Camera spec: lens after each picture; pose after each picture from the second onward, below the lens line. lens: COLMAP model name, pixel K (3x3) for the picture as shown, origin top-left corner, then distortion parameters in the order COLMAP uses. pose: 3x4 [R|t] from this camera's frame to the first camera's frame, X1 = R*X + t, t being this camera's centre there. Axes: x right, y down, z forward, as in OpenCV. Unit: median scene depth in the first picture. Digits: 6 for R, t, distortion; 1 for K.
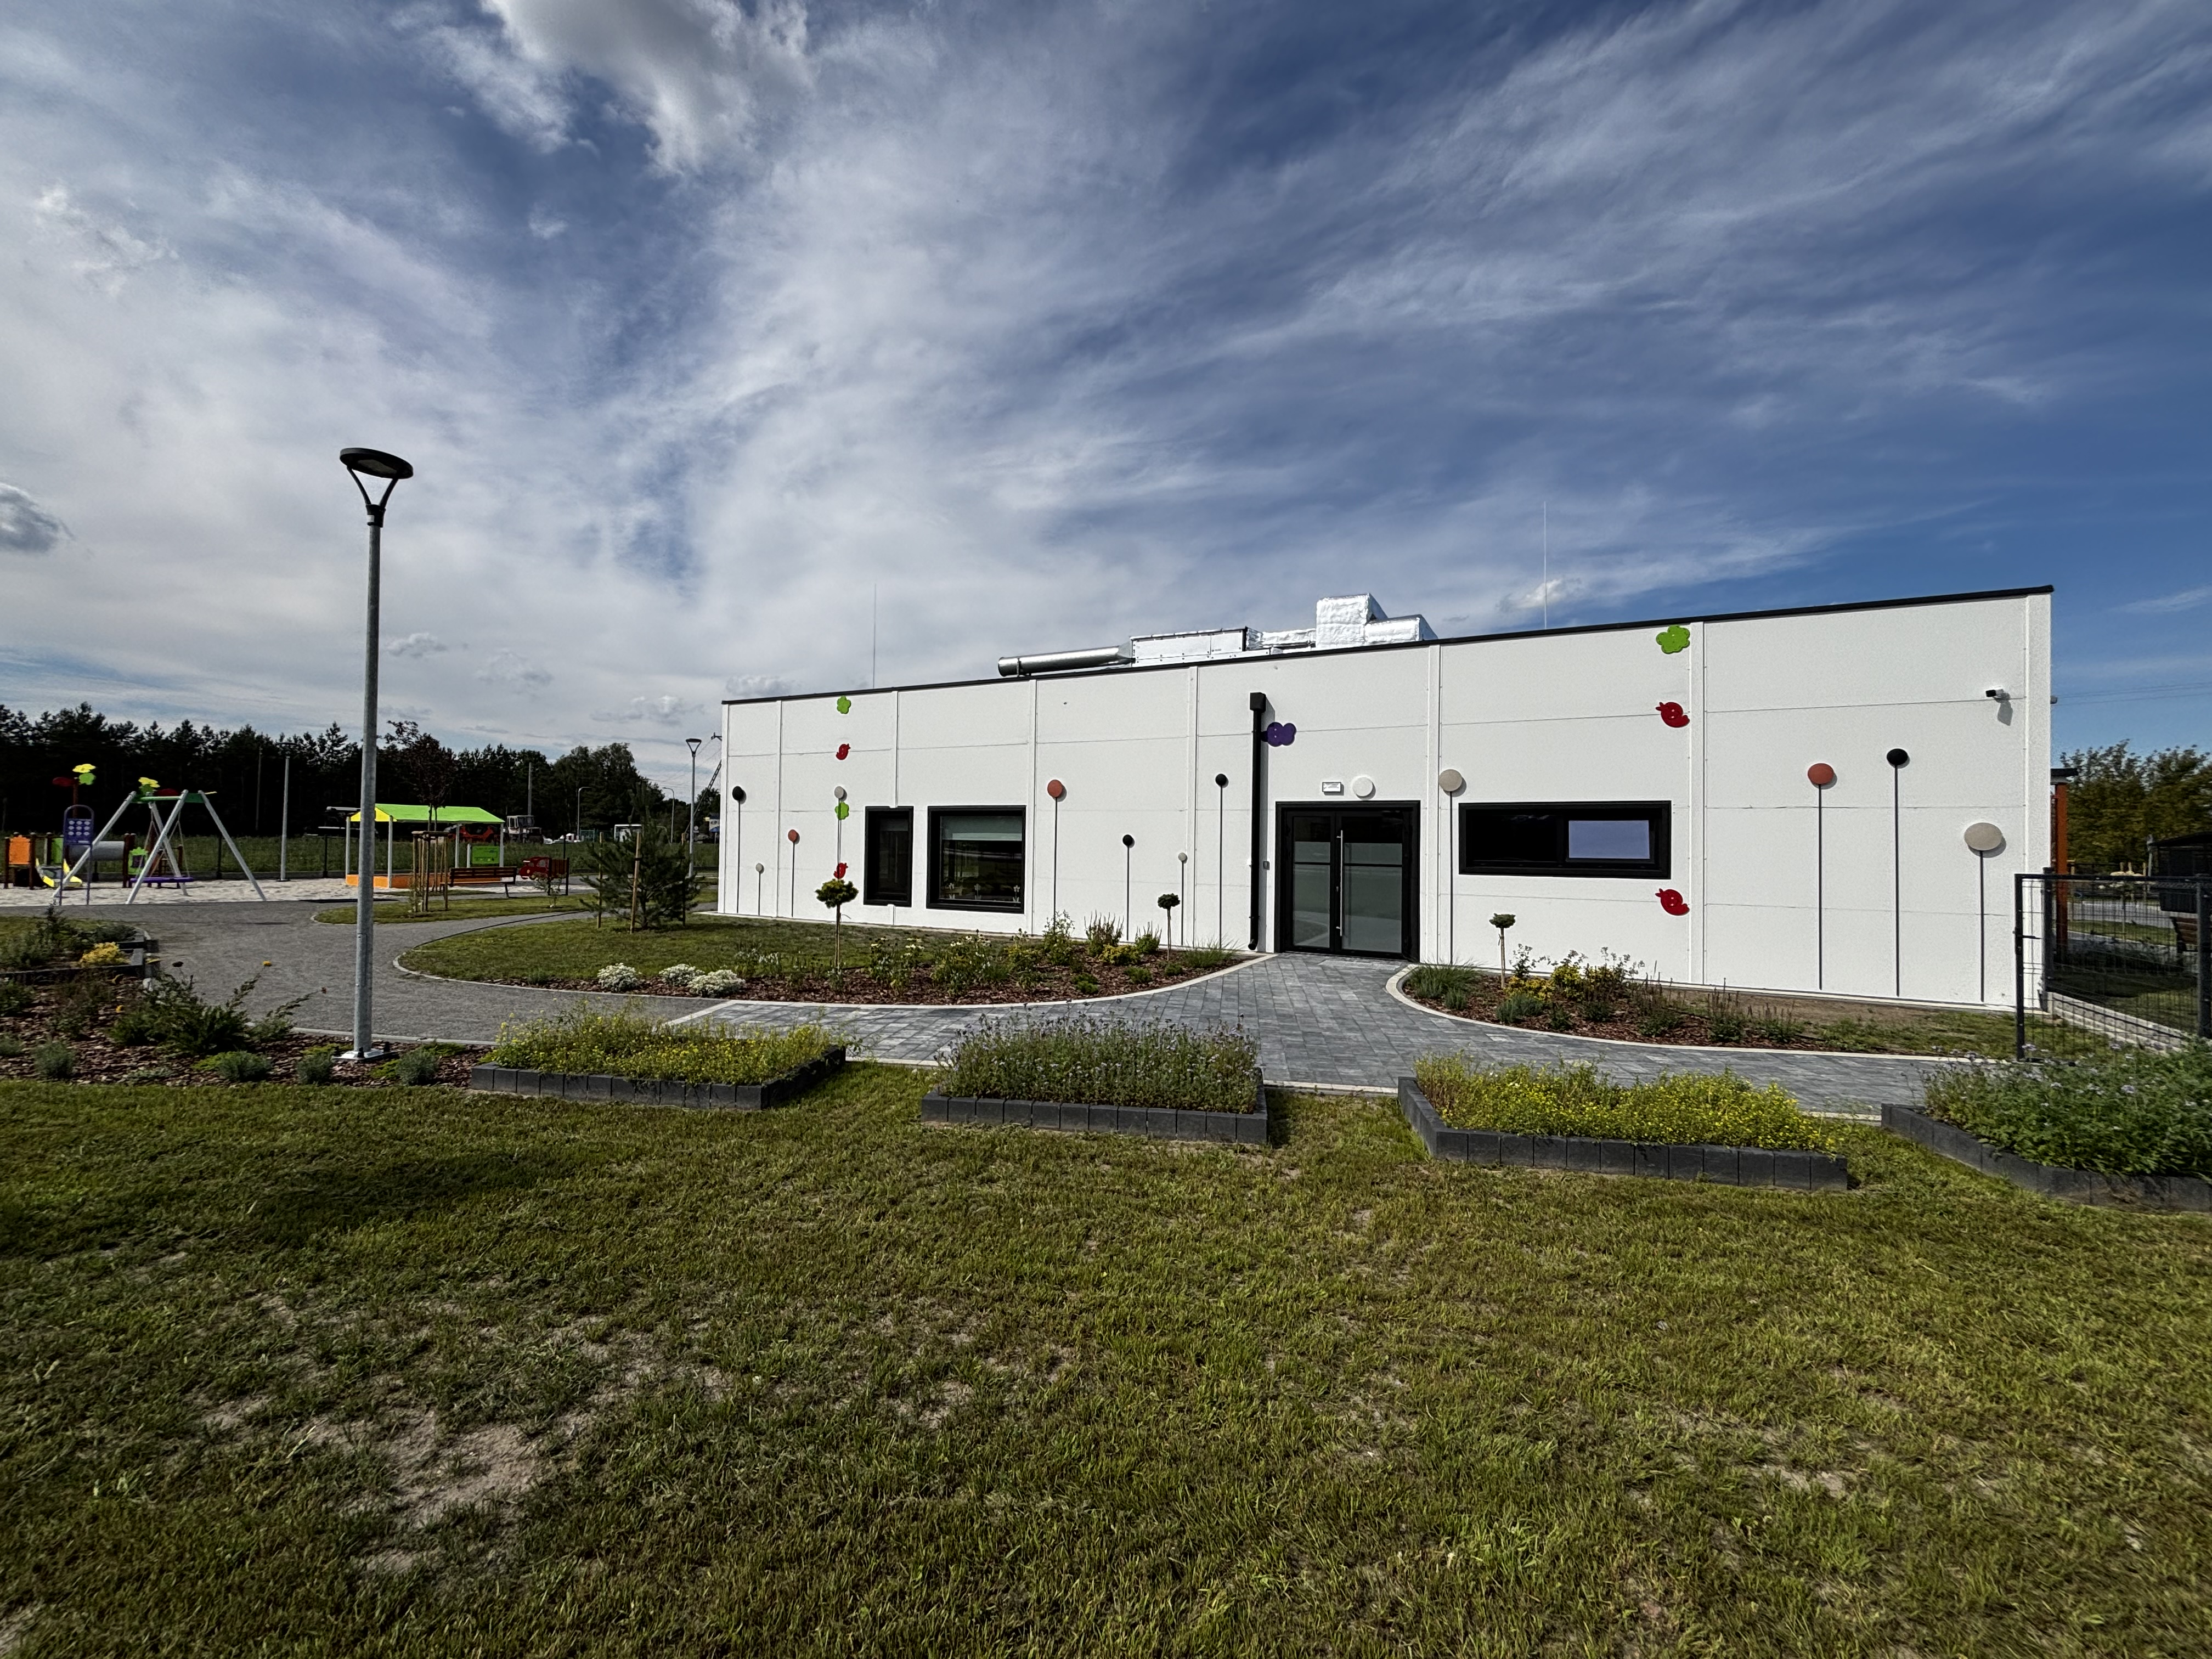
lens RADIAL K [[890.0, 0, 1106.0], [0, 890.0, 837.3], [0, 0, 1]] dist [0.000677, 0.002204]
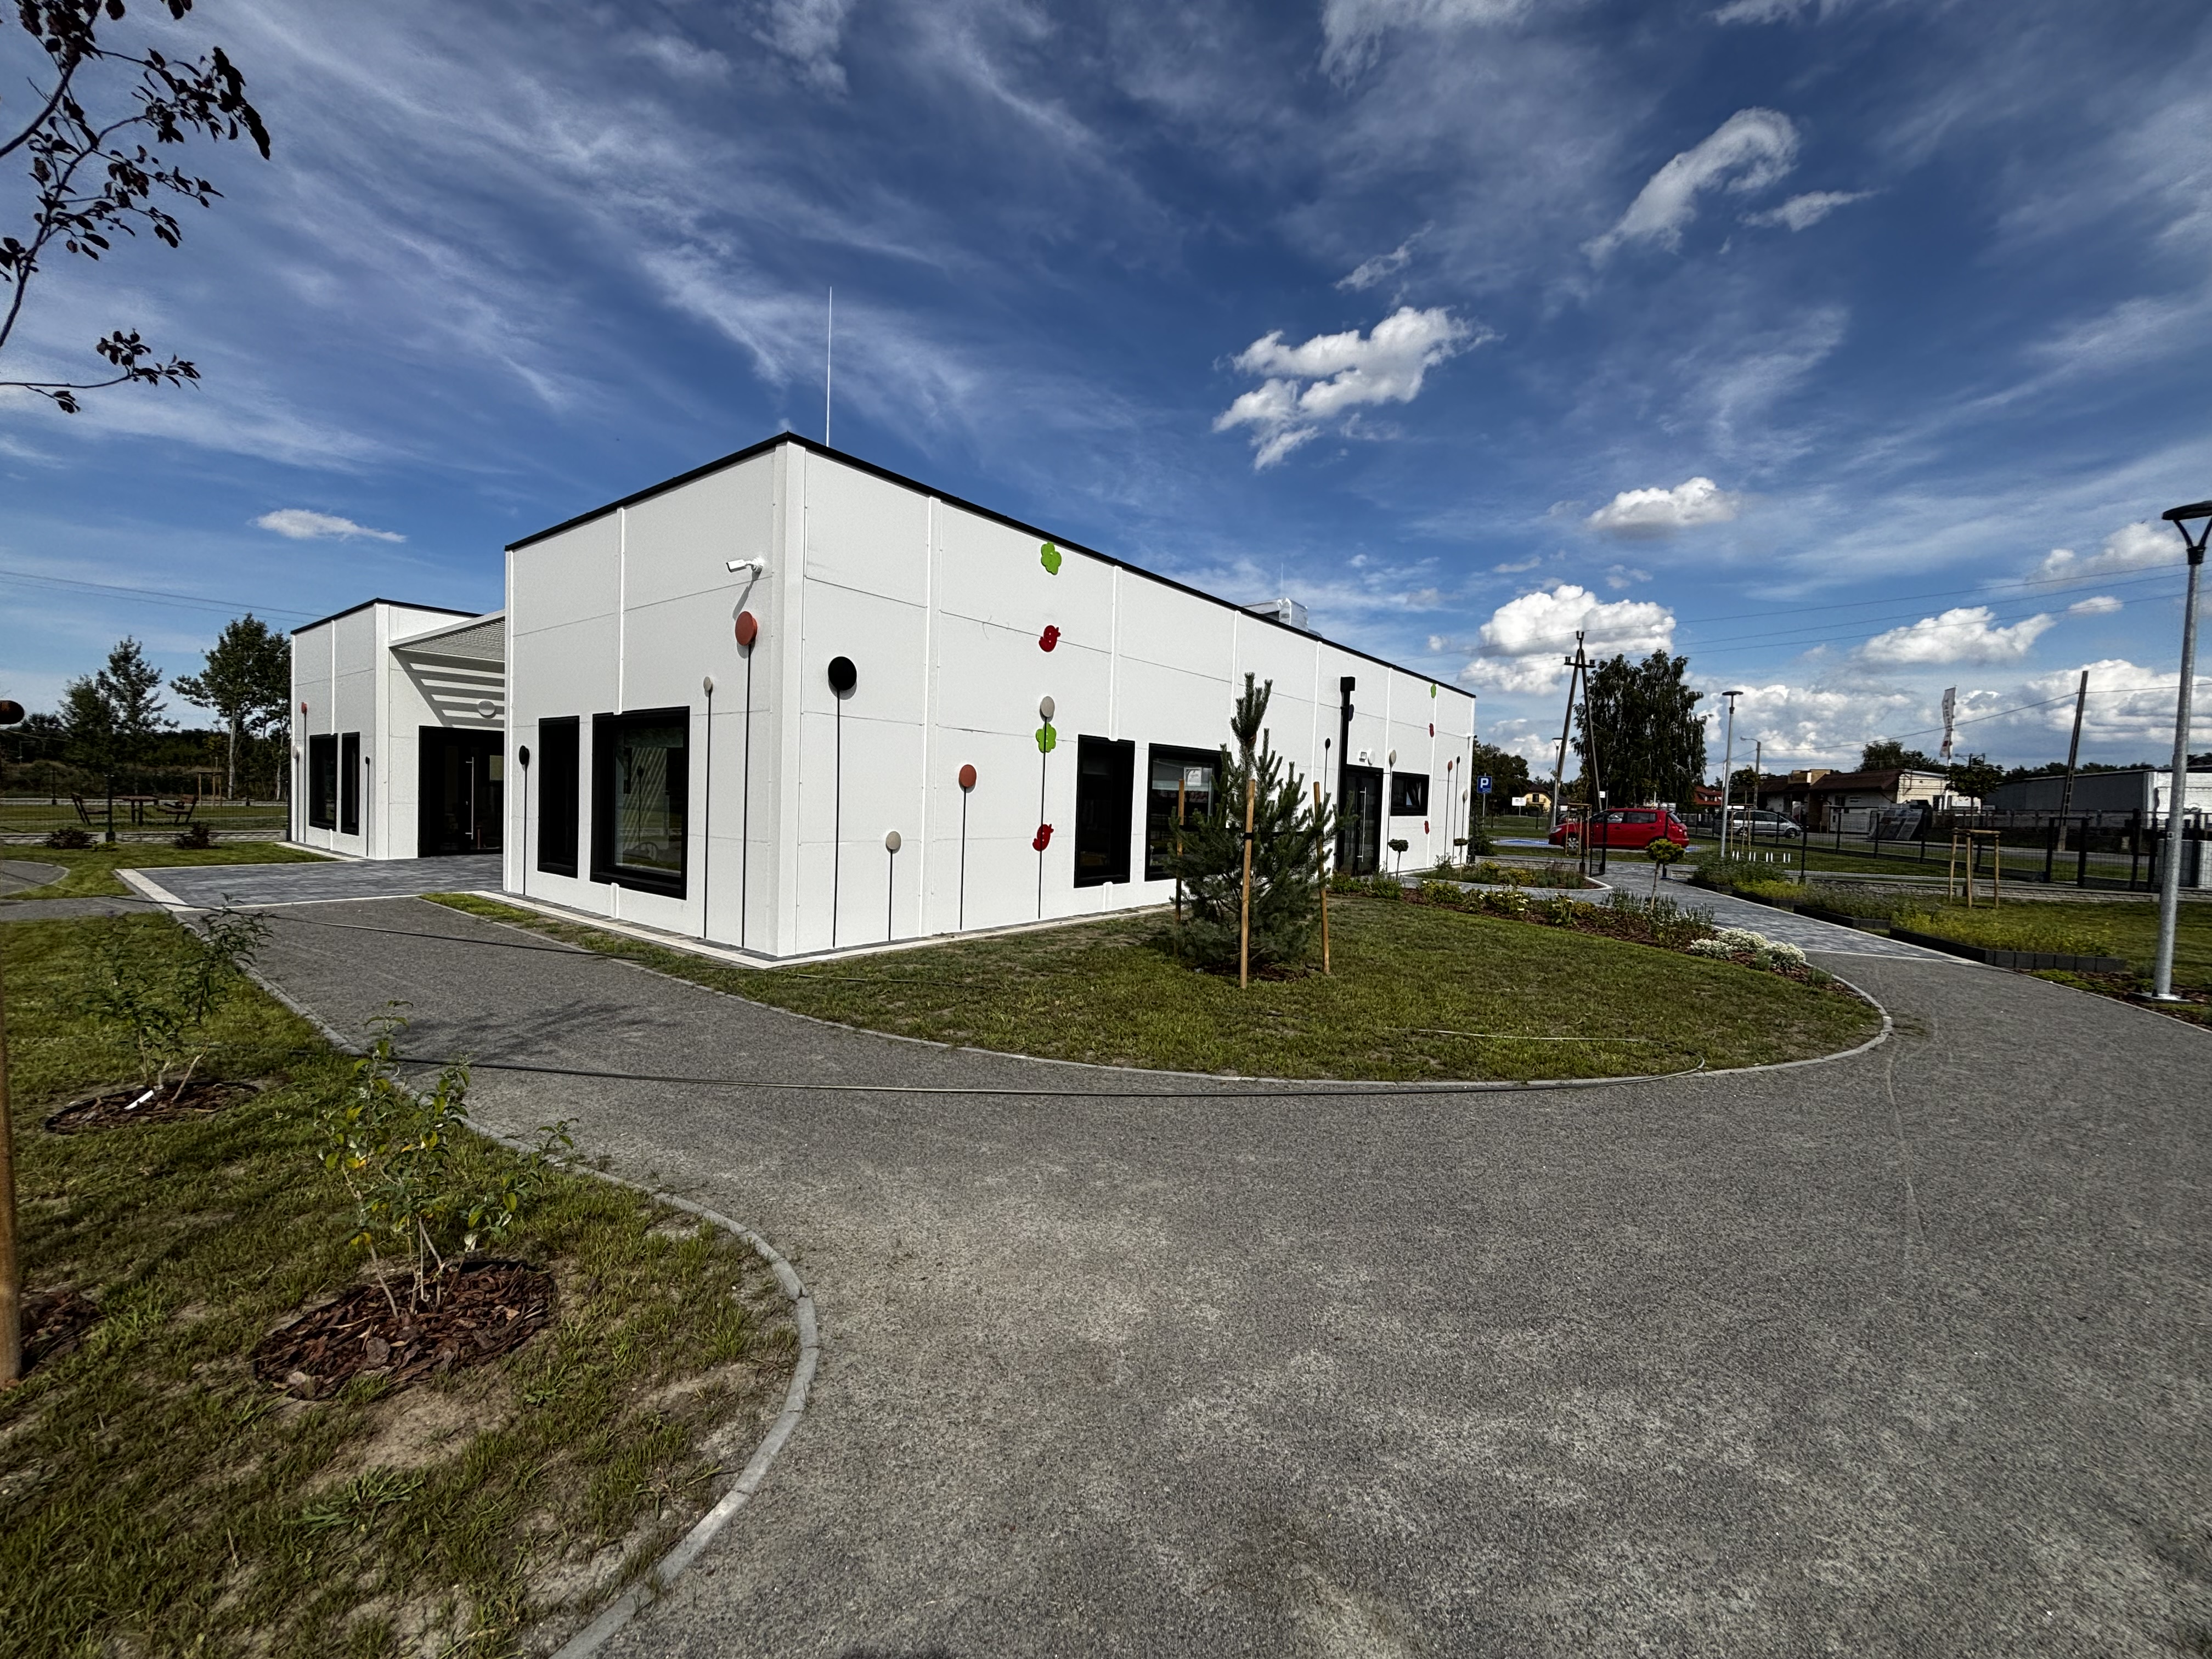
lens RADIAL K [[890.0, 0, 1106.5], [0, 890.0, 808.9], [0, 0, 1]] dist [0.000677, 0.002204]
pose [[0.178476, -0.022347, 0.983690, -0.877845], [-0.033964, 0.999006, 0.028857, -0.000236], [-0.983358, -0.038560, 0.177539, 0.852453]]
